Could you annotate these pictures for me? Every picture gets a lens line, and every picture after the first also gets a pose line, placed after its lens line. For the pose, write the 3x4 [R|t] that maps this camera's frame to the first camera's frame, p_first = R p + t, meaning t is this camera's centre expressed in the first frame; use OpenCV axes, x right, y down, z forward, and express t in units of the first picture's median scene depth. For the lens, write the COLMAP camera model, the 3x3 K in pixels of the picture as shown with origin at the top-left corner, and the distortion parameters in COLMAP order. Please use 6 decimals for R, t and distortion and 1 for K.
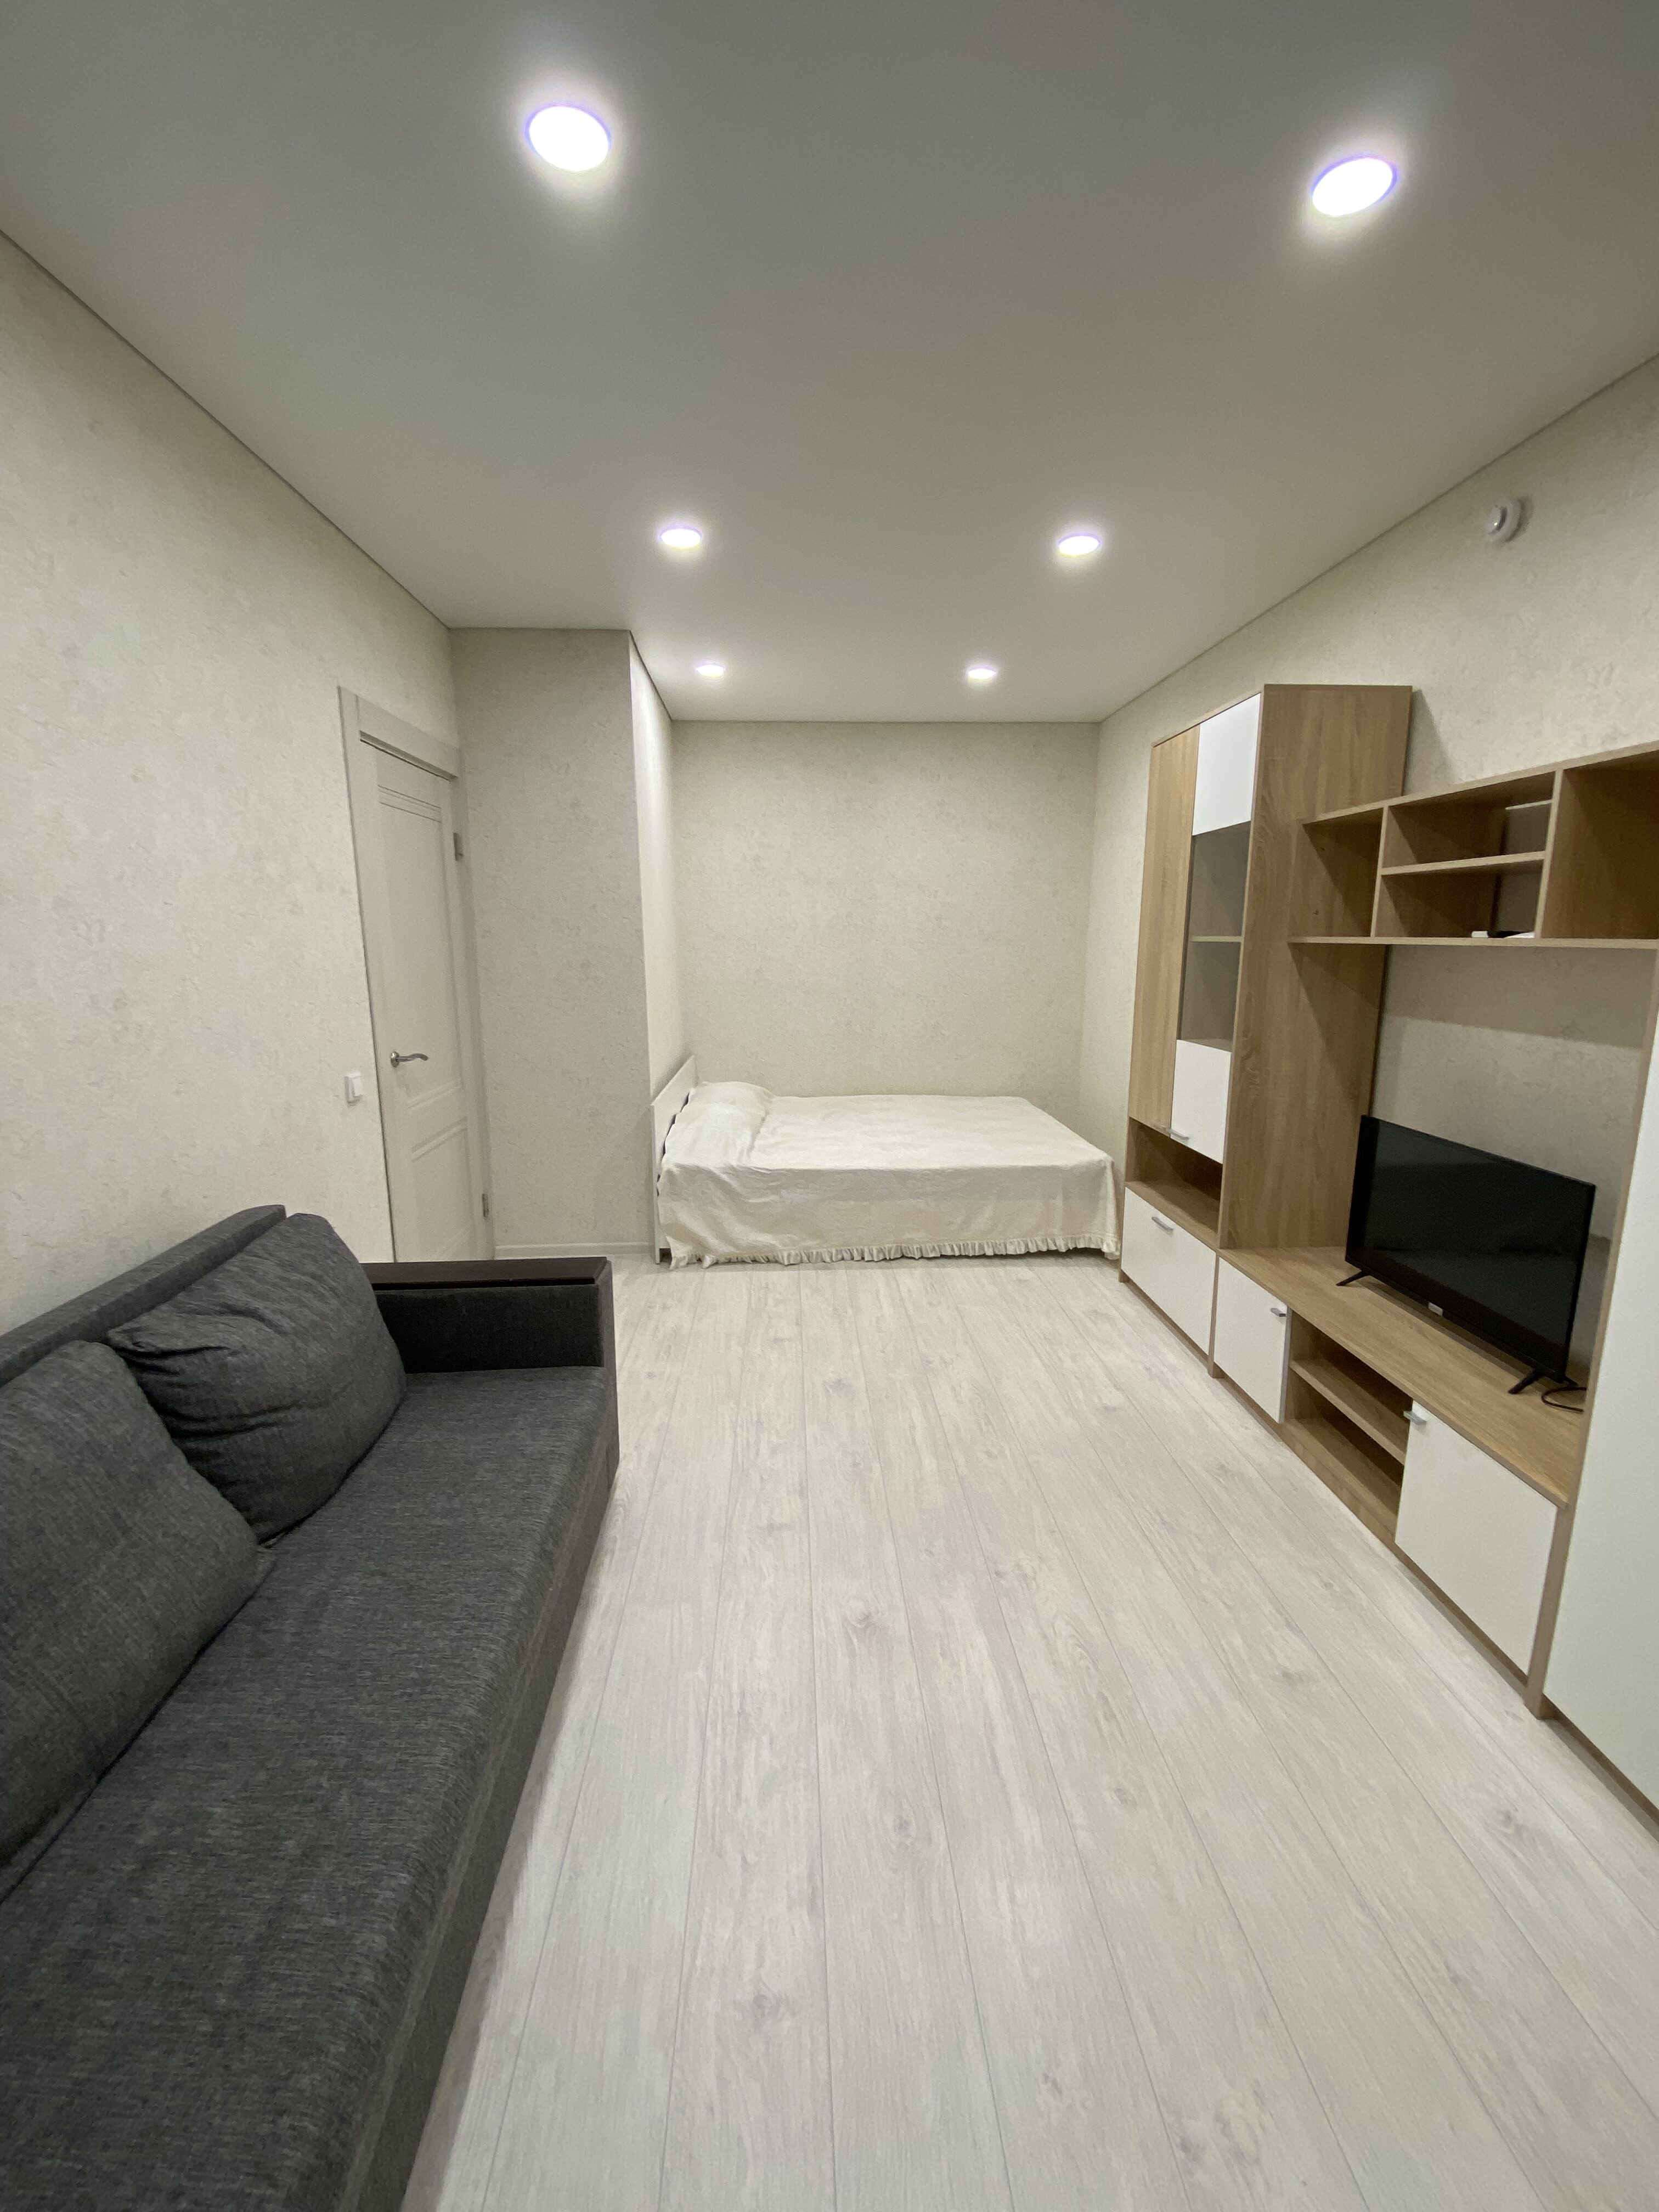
lens RADIAL K [[885.2, 0, 826.8], [0, 885.2, 1094.0], [0, 0, 1]] dist [0.030279, -0.032910]
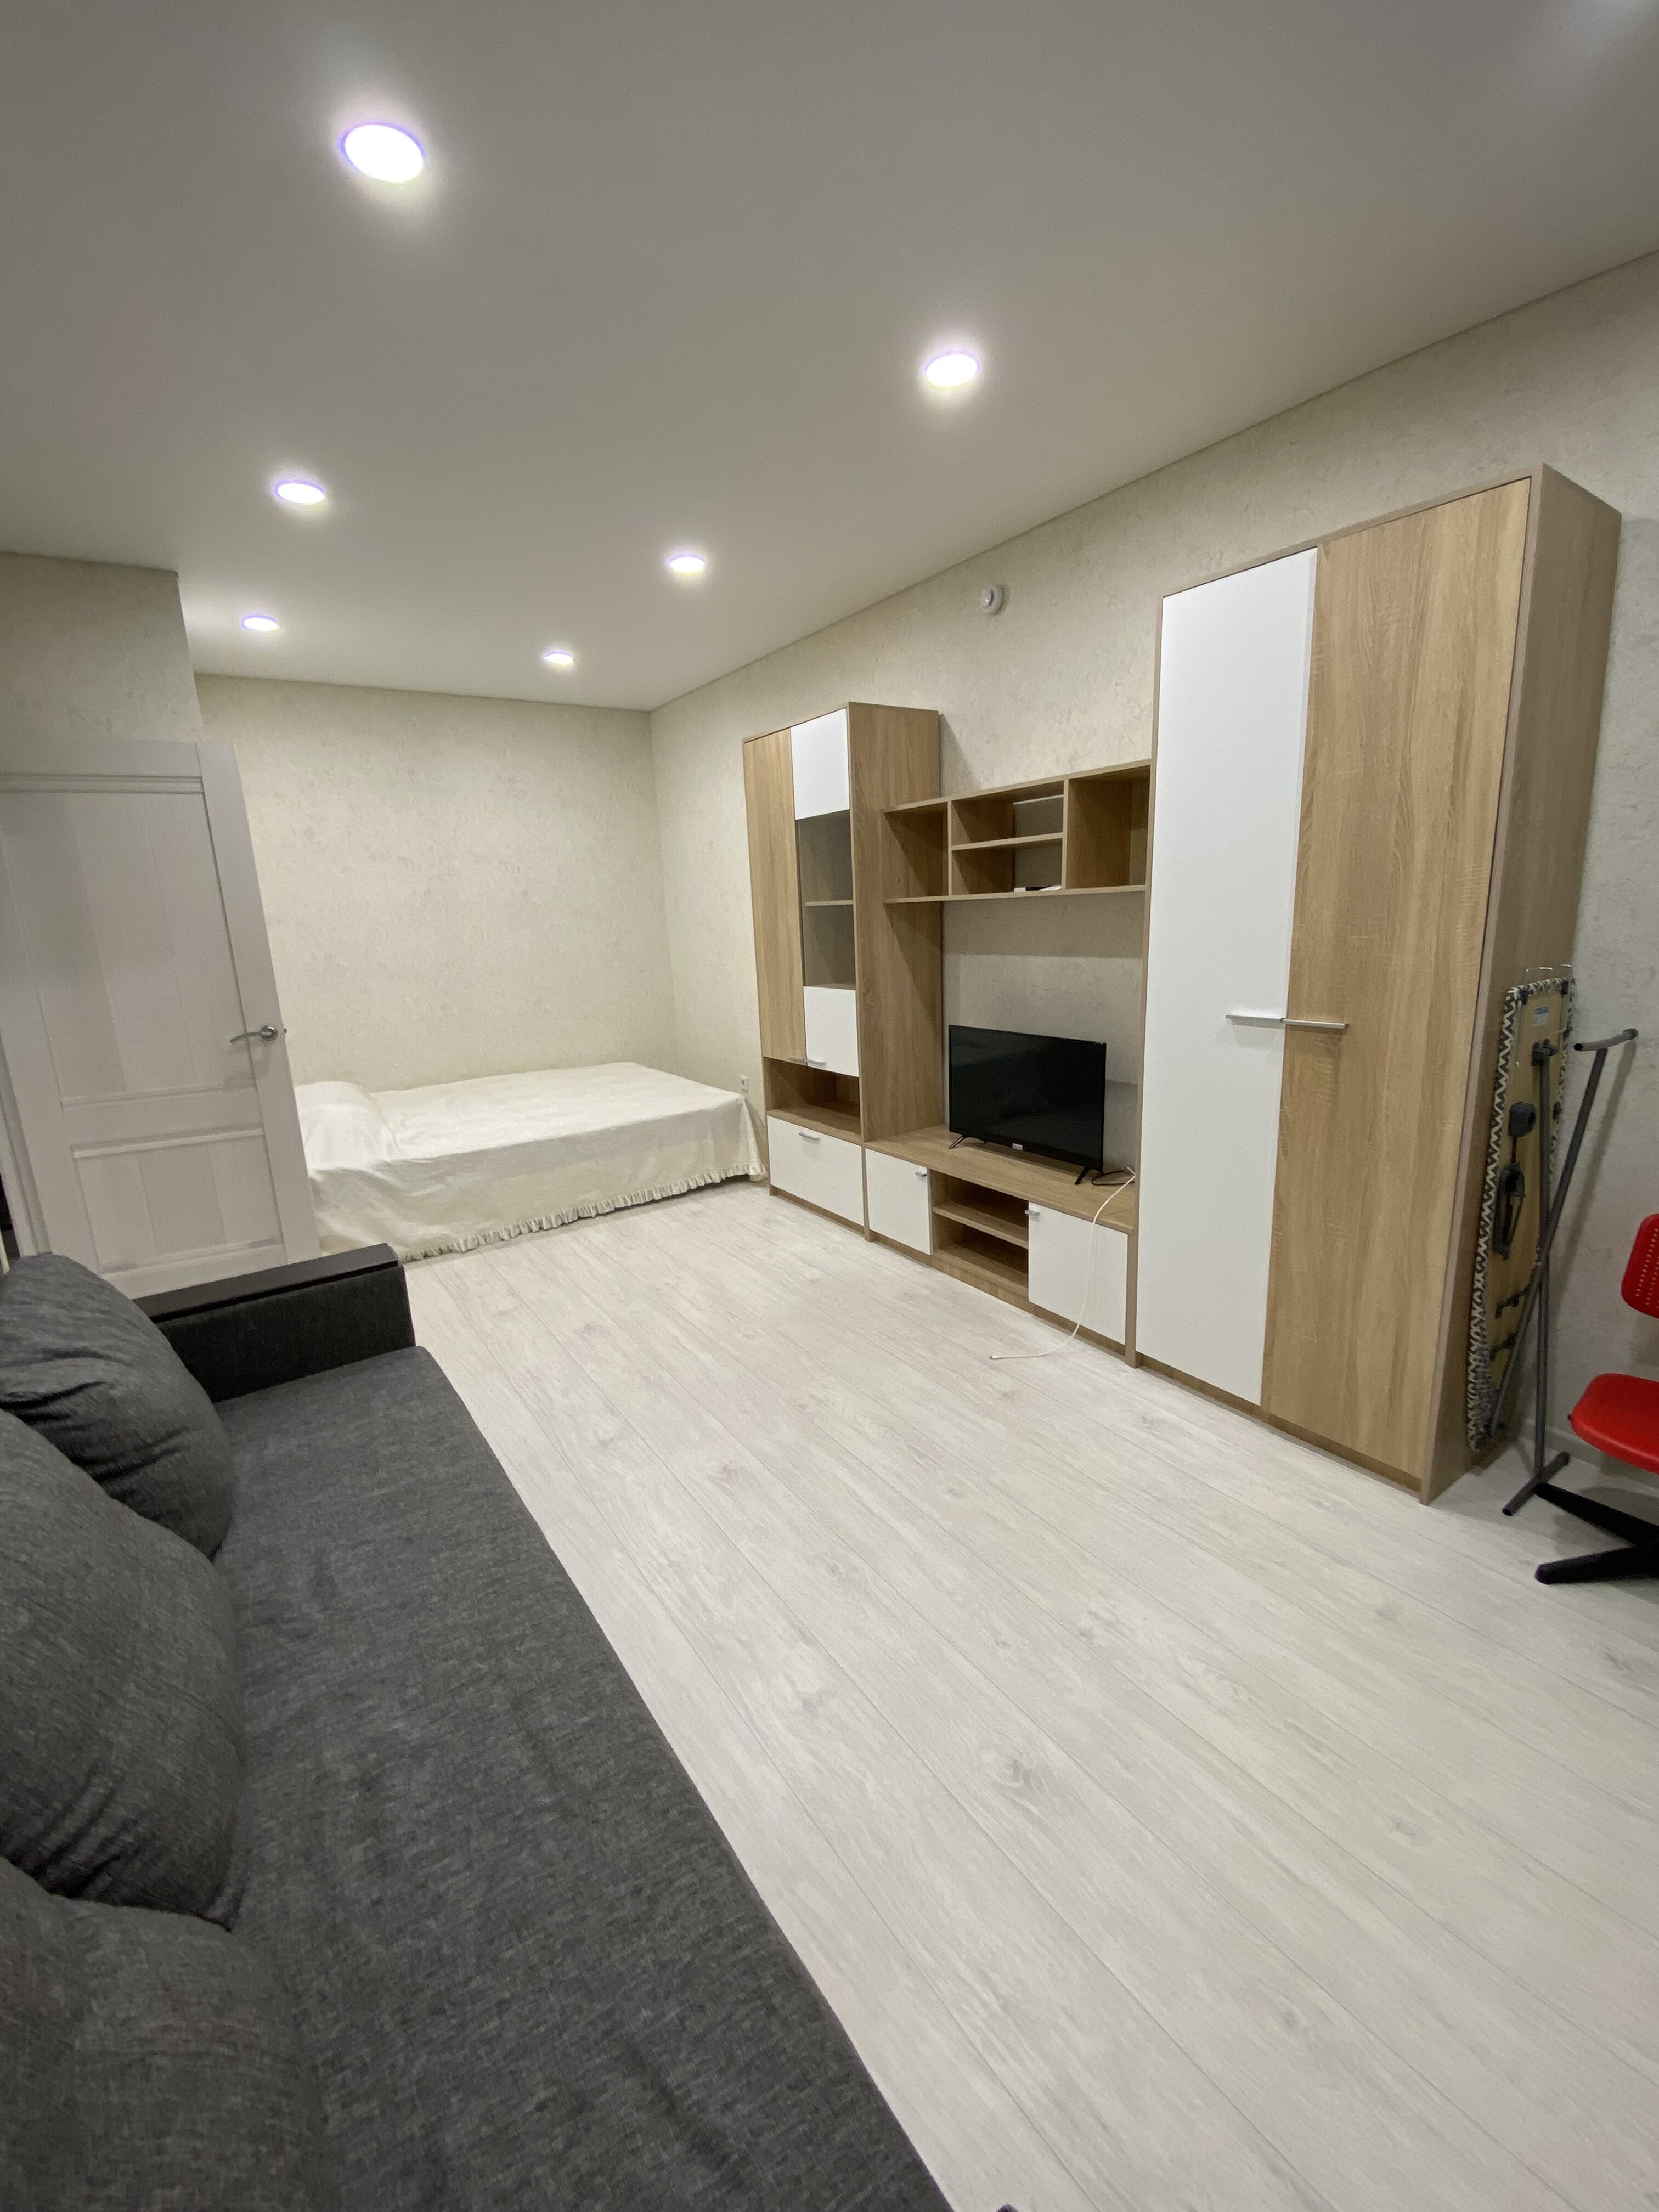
lens RADIAL K [[885.2, 0, 826.8], [0, 885.2, 1094.0], [0, 0, 1]] dist [0.030279, -0.032910]
pose [[0.847592, -0.142322, 0.511206, -0.266767], [0.131742, 0.989639, 0.057089, 0.025167], [-0.514034, 0.018959, 0.857560, -0.077836]]
